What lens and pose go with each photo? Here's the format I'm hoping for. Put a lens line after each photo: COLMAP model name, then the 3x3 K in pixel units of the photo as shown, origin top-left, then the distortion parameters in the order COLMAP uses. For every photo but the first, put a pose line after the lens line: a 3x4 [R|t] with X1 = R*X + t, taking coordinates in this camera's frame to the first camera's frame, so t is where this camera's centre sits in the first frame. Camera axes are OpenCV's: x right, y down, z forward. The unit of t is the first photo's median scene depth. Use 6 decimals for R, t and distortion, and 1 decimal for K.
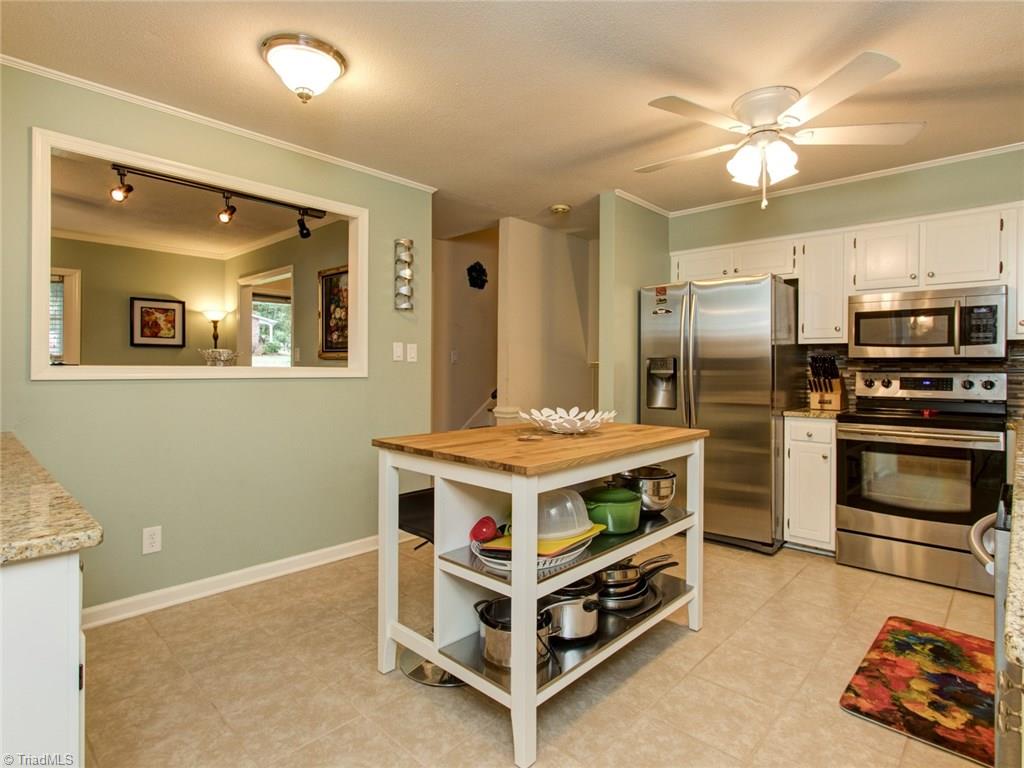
lens RADIAL K [[540.9, 0, 513.3], [0, 540.9, 368.9], [0, 0, 1]] dist [-0.006190, 0.000023]
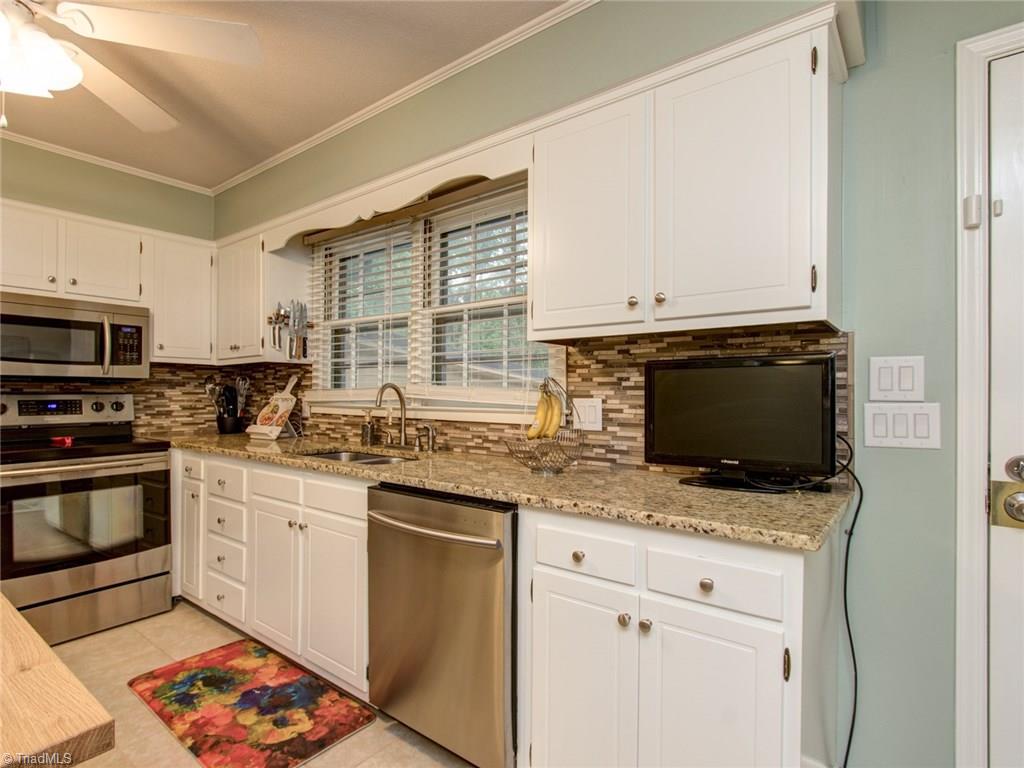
lens RADIAL K [[522.6, 0, 511.9], [0, 522.6, 396.0], [0, 0, 1]] dist [-0.013771, 0.000474]
pose [[-0.100710, -0.013366, 0.994826, -0.138258], [-0.001935, 0.999910, 0.013239, -0.002979], [-0.994914, -0.000592, -0.100727, 0.409030]]
